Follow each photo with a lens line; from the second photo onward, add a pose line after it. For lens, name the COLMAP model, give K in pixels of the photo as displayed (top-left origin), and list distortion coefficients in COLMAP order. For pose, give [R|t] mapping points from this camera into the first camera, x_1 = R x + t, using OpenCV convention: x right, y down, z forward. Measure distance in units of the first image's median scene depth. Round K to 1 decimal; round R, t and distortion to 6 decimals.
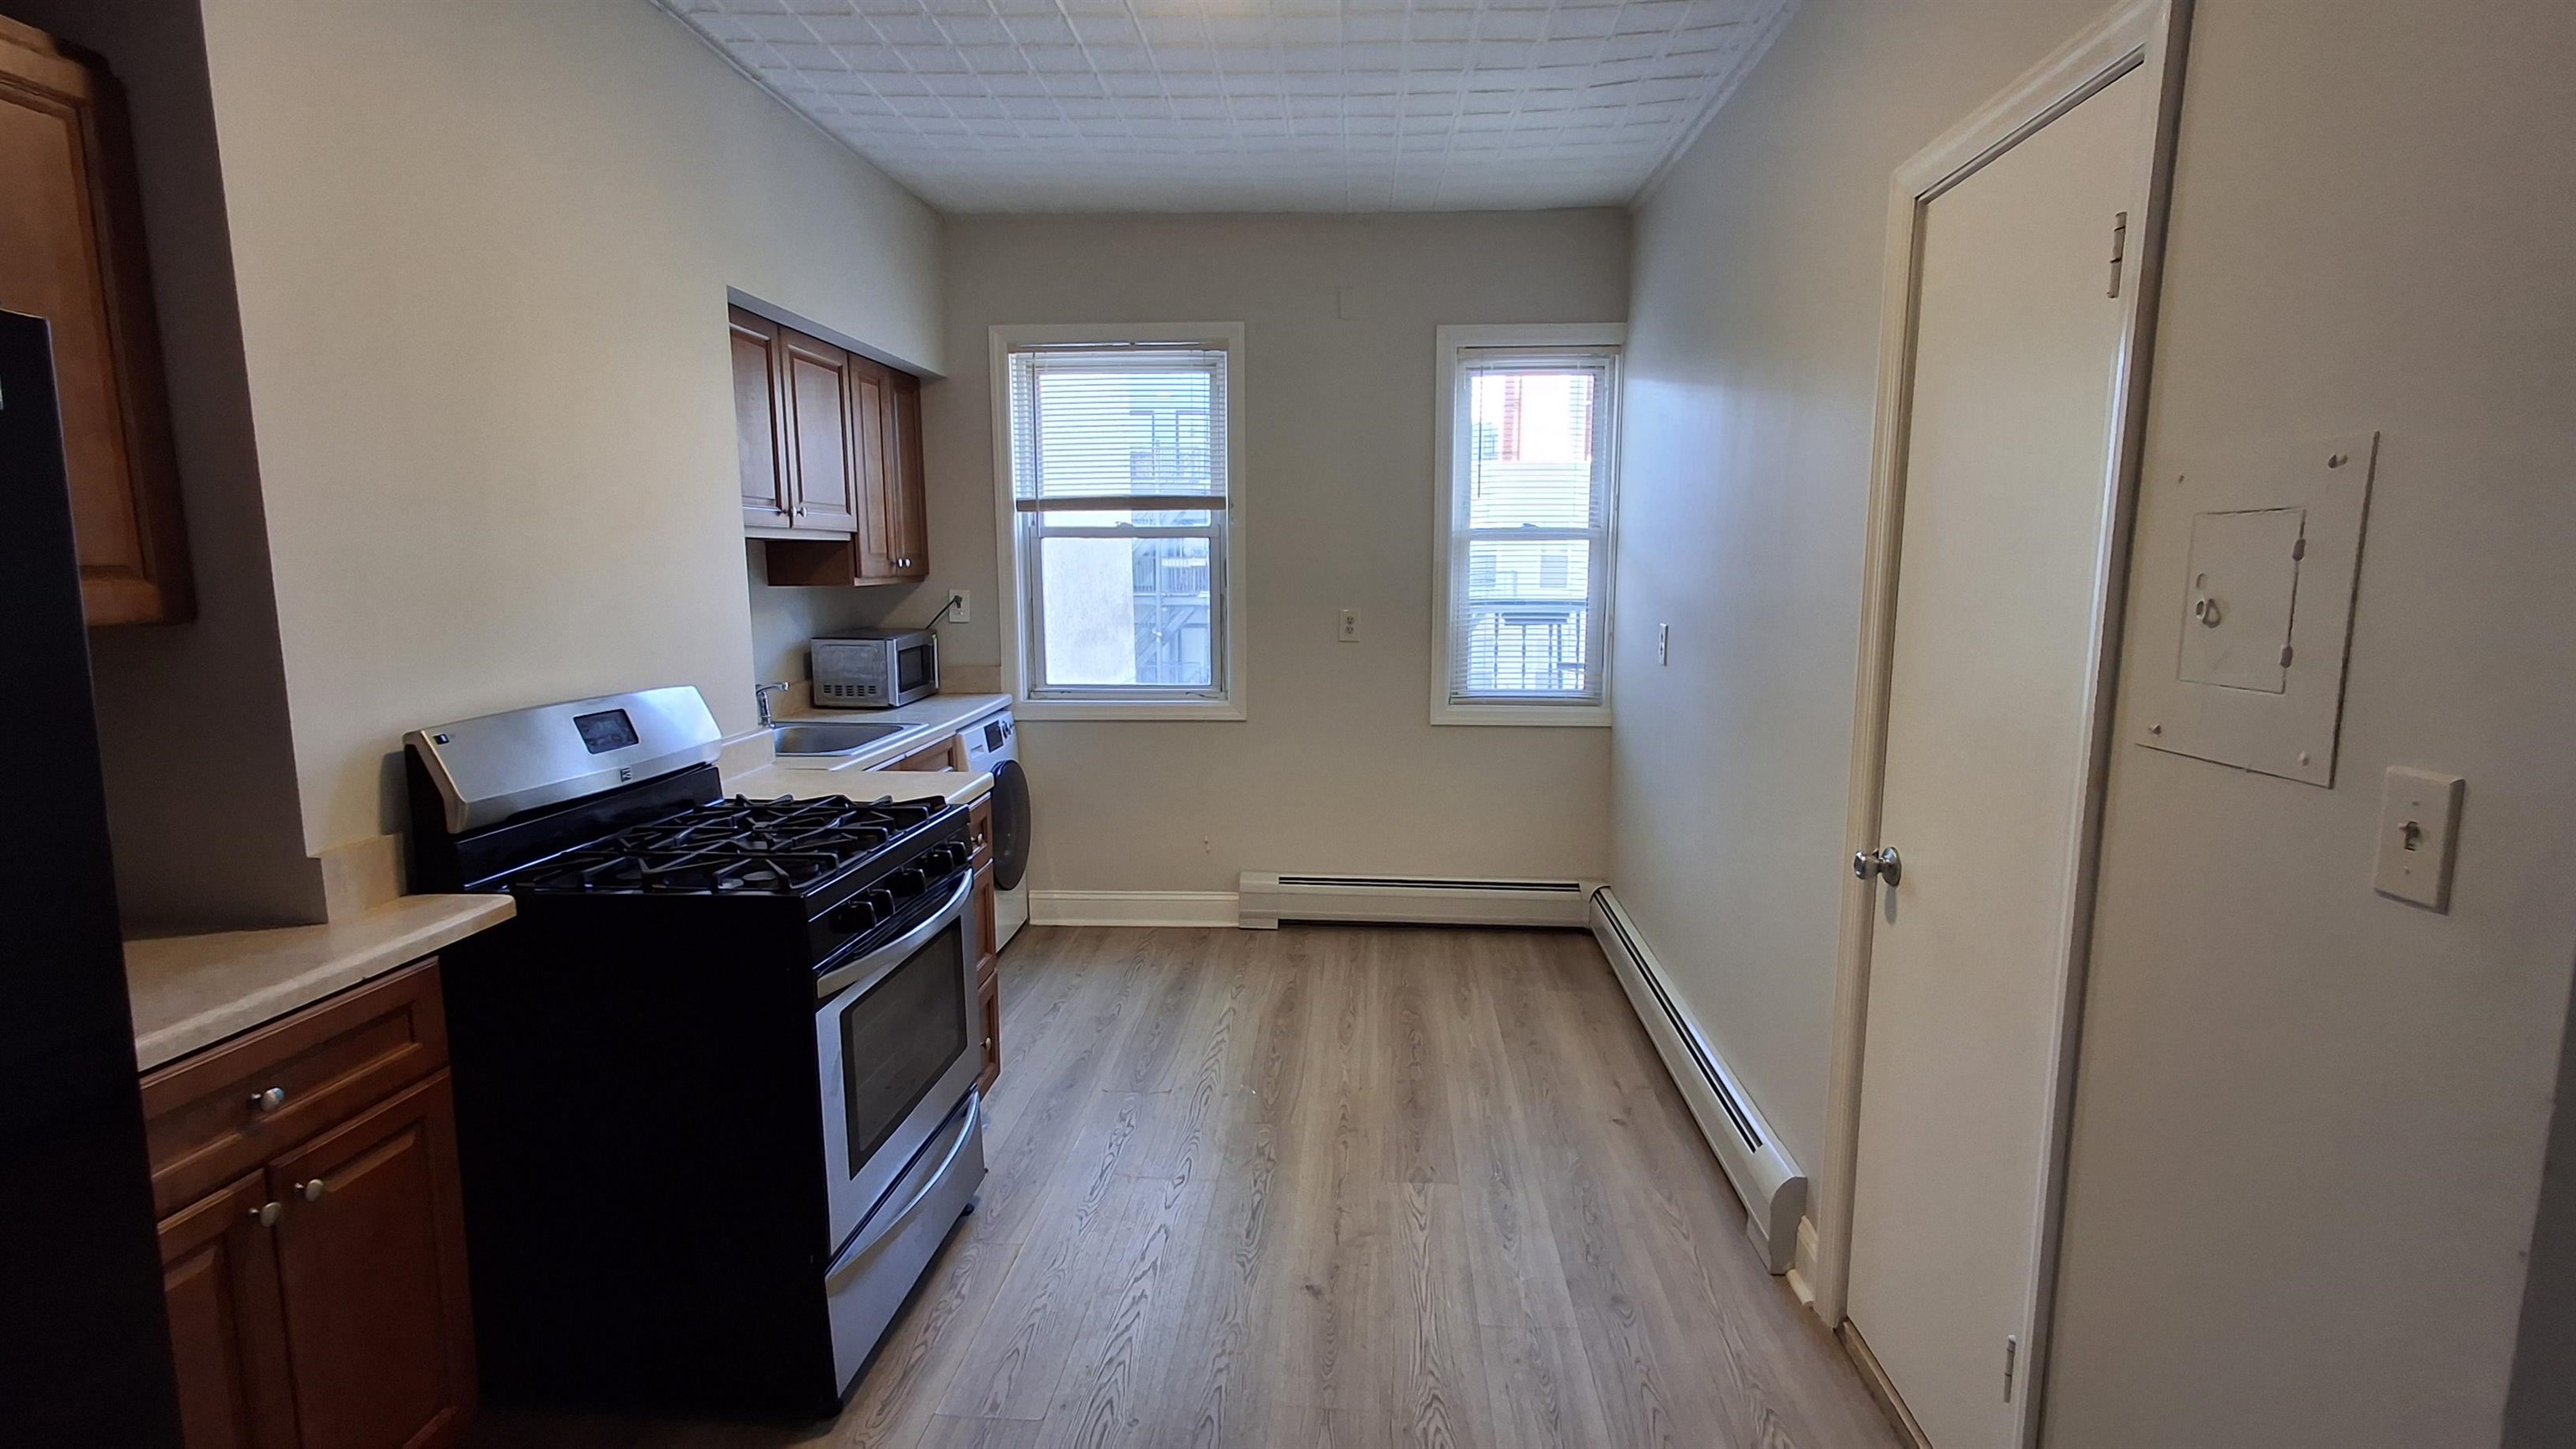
lens RADIAL K [[1166.2, 0, 1271.5], [0, 1166.2, 718.6], [0, 0, 1]] dist [0.016849, 0.000046]
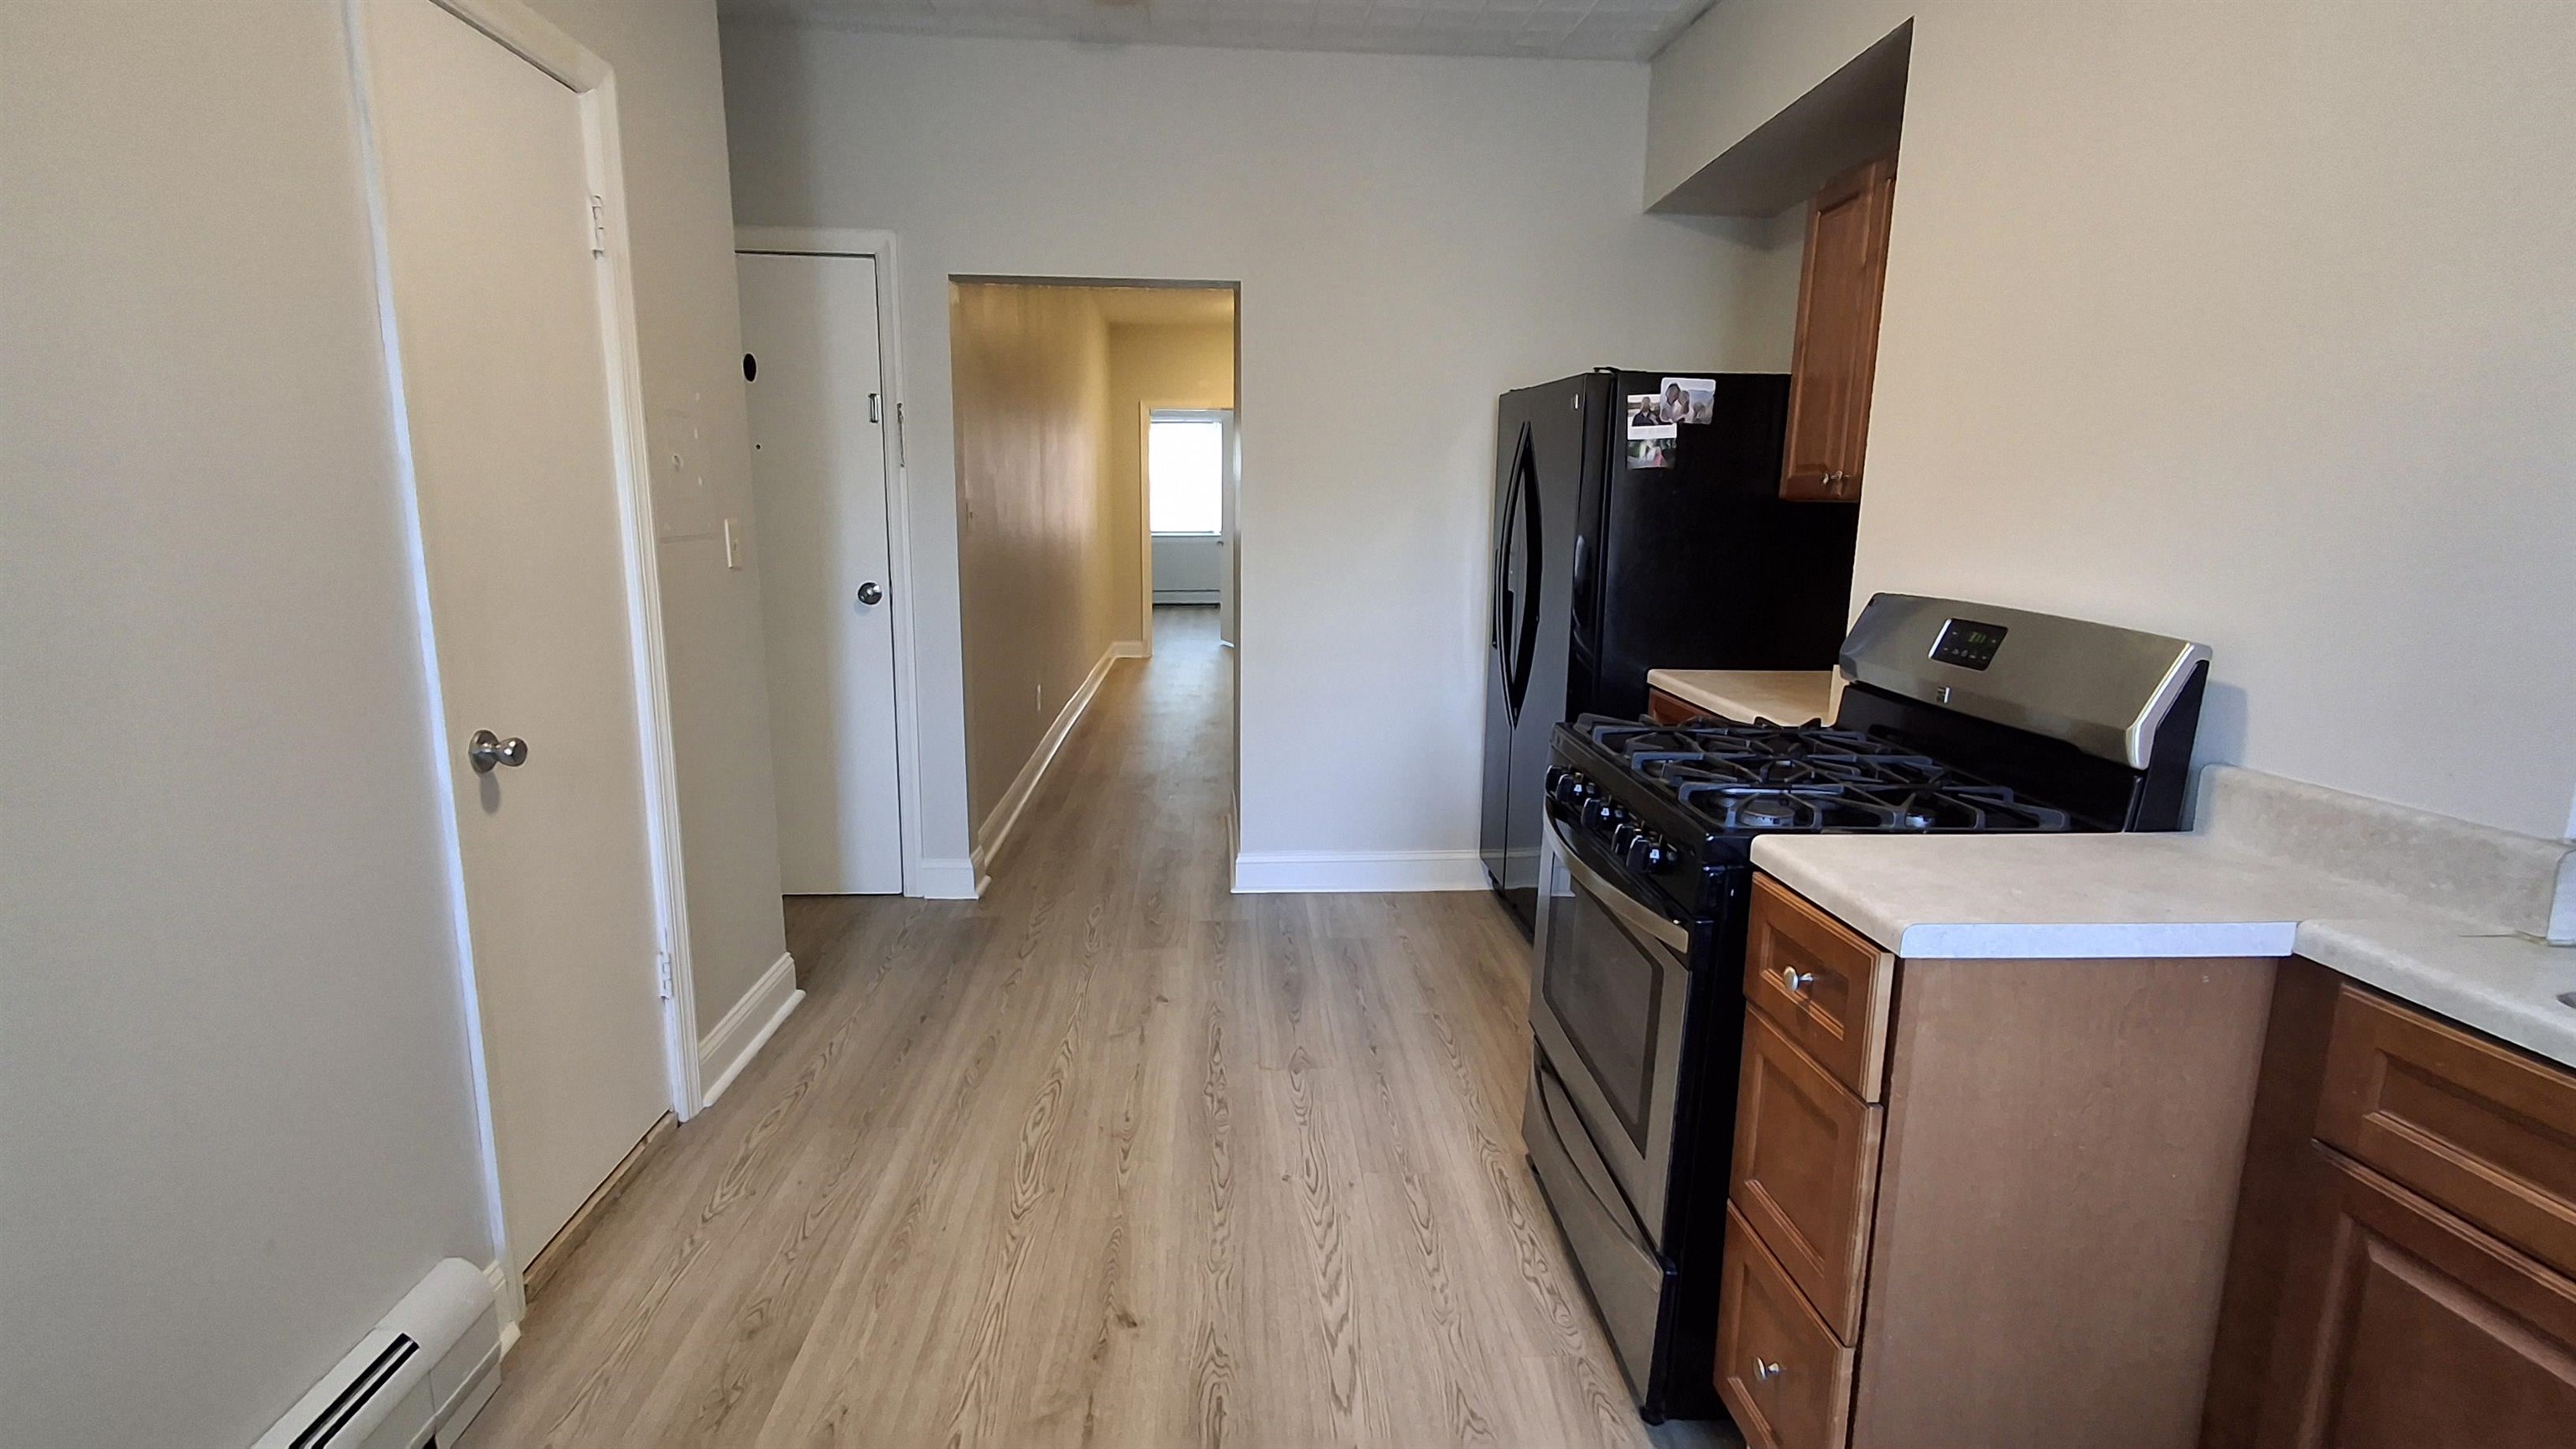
lens RADIAL K [[1166.2, 0, 1271.5], [0, 1166.2, 718.6], [0, 0, 1]] dist [0.016849, 0.000046]
pose [[-0.990964, 0.007235, -0.133935, 0.043192], [-0.035295, 0.949289, 0.312418, -0.174894], [0.129403, 0.314322, -0.940455, 1.668156]]
